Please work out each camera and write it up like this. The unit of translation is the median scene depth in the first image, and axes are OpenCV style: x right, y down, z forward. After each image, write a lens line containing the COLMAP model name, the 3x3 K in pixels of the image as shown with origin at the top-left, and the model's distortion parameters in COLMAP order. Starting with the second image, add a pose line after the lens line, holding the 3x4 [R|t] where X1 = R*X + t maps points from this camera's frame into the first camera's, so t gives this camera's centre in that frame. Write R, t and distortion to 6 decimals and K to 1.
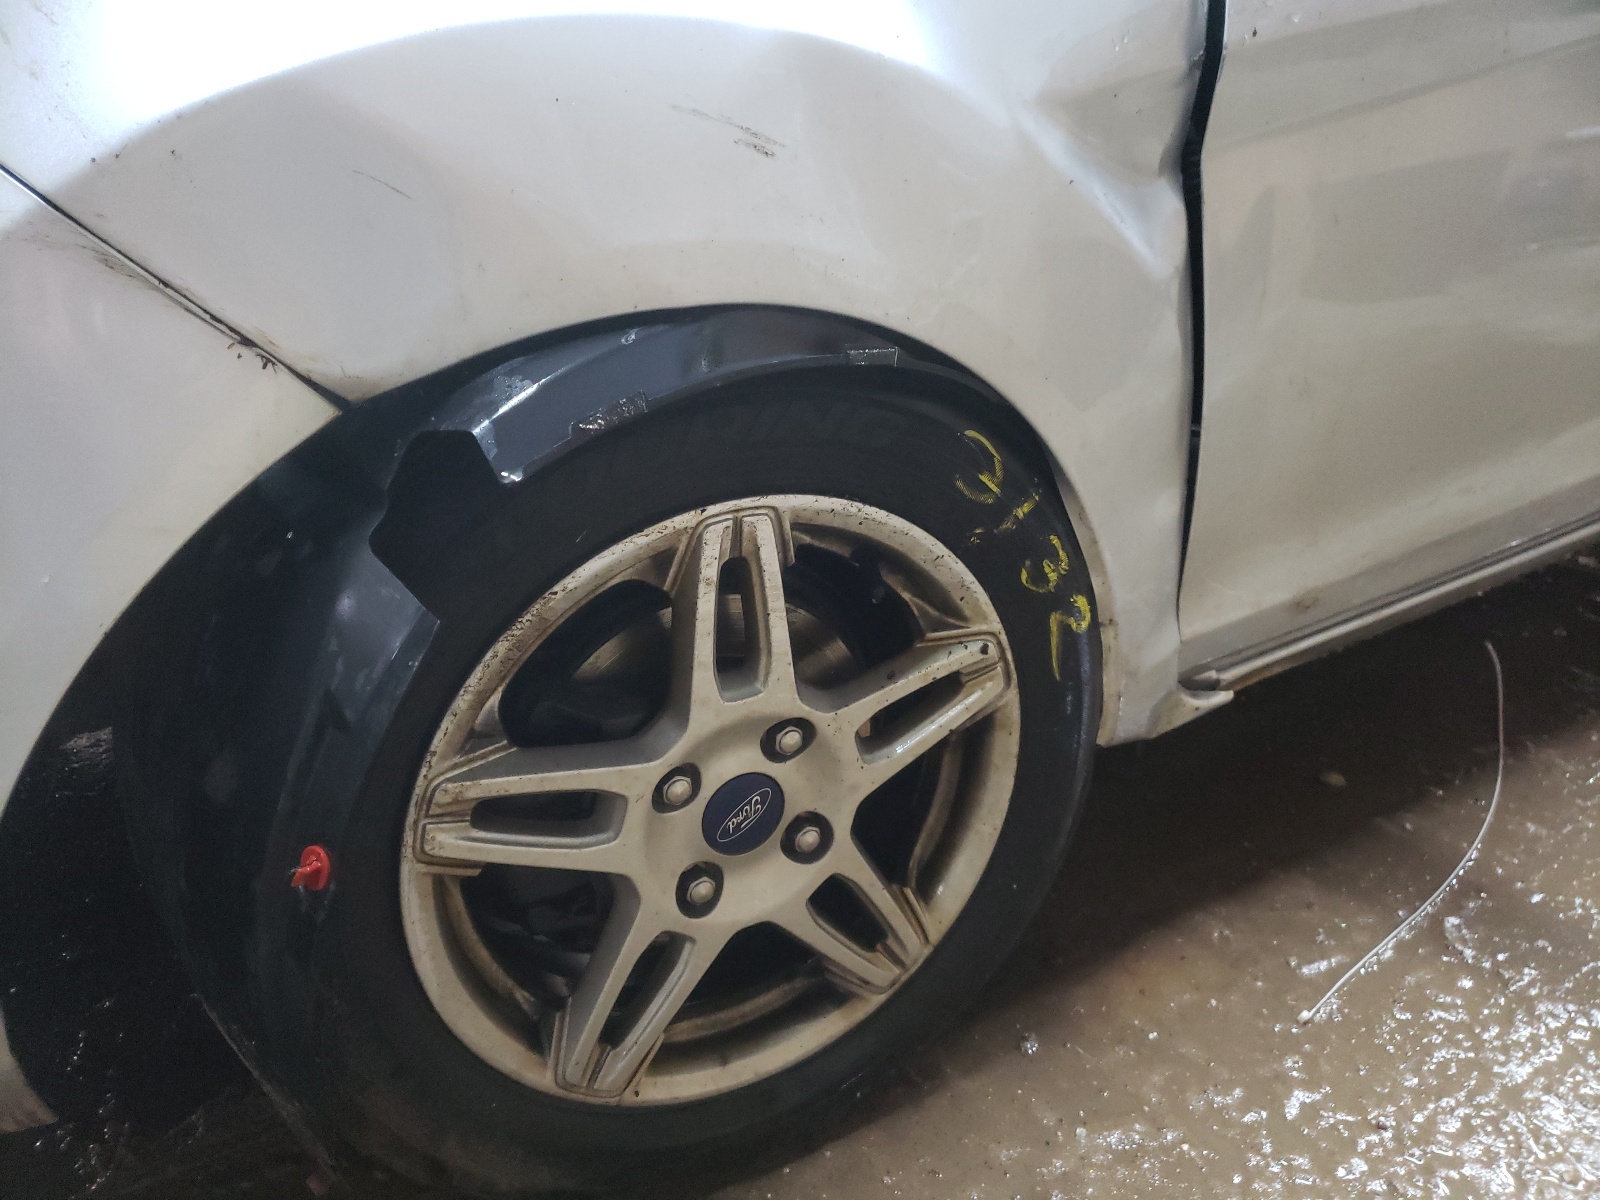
lens RADIAL K [[1194.9, 0, 800.9], [0, 1194.9, 611.6], [0, 0, 1]] dist [0.047982, -0.000478]
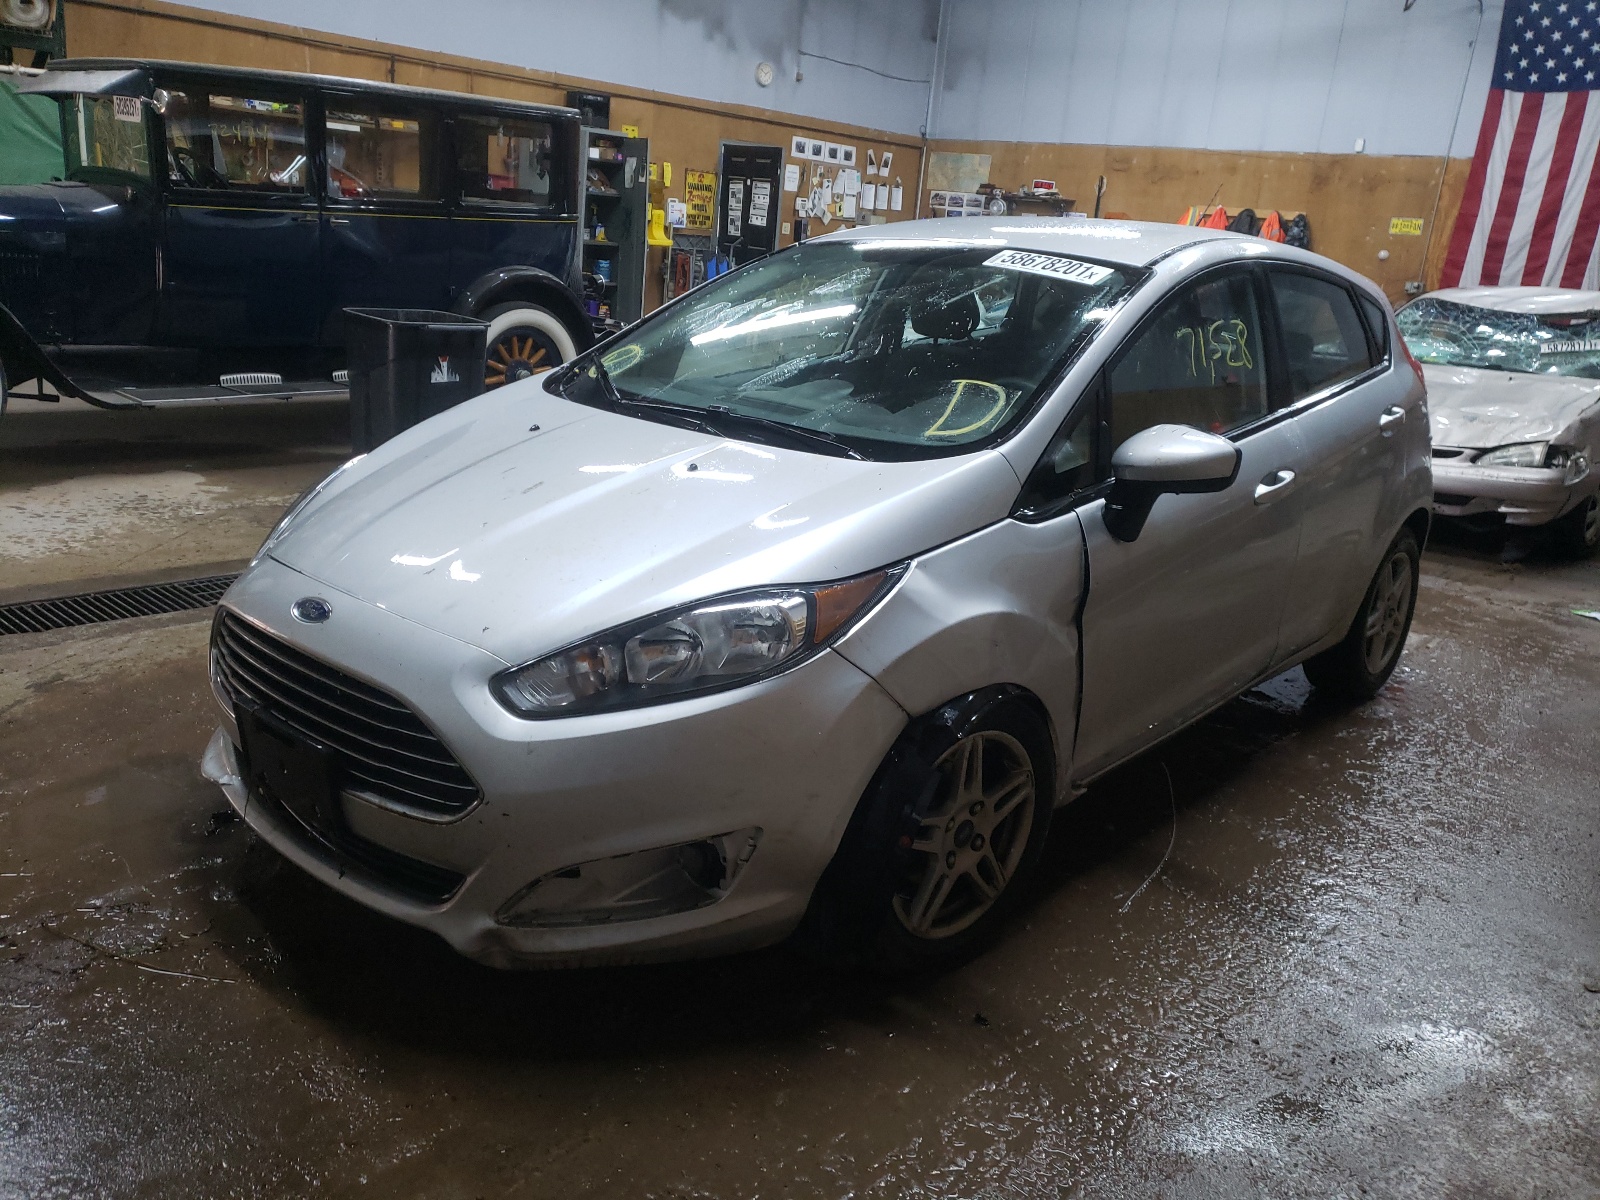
lens RADIAL K [[1194.9, 0, 795.9], [0, 1194.9, 593.5], [0, 0, 1]] dist [0.047982, -0.000478]
pose [[0.969564, -0.011381, 0.244575, -1.167256], [0.042395, 0.991634, -0.121918, -0.083095], [-0.241142, 0.128576, 0.961935, -1.866067]]
